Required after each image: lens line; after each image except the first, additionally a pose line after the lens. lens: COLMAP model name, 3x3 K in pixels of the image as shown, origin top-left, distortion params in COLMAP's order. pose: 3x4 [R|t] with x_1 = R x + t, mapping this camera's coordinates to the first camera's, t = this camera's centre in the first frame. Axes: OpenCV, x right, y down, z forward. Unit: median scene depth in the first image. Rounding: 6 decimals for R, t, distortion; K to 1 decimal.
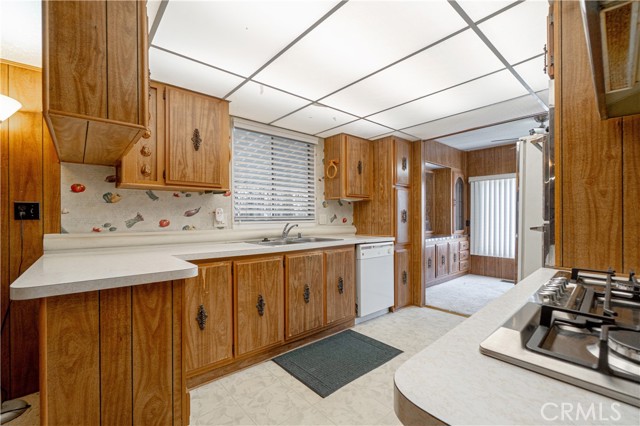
lens RADIAL K [[278.5, 0, 310.0], [0, 278.5, 216.9], [0, 0, 1]] dist [-0.001204, -0.000157]
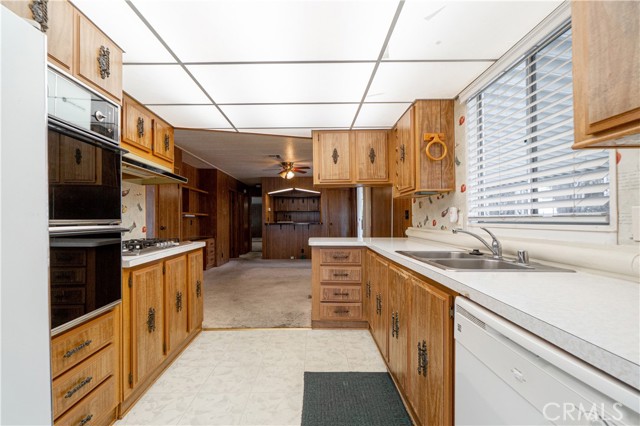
lens RADIAL K [[278.5, 0, 310.0], [0, 278.5, 216.9], [0, 0, 1]] dist [-0.001204, -0.000157]
pose [[-0.647122, -0.003115, -0.762380, 0.885850], [-0.000855, 0.999994, -0.003360, 0.003604], [0.762386, -0.001522, -0.647120, 1.697729]]
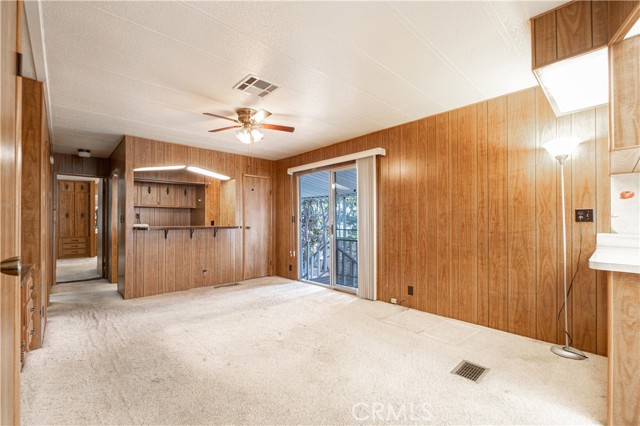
lens RADIAL K [[278.5, 0, 310.0], [0, 278.5, 216.9], [0, 0, 1]] dist [-0.001204, -0.000157]
pose [[0.050199, -0.006841, -0.998716, 0.279933], [-0.007949, 0.999942, -0.007249, 0.006653], [0.998708, 0.008303, 0.050142, -0.415145]]
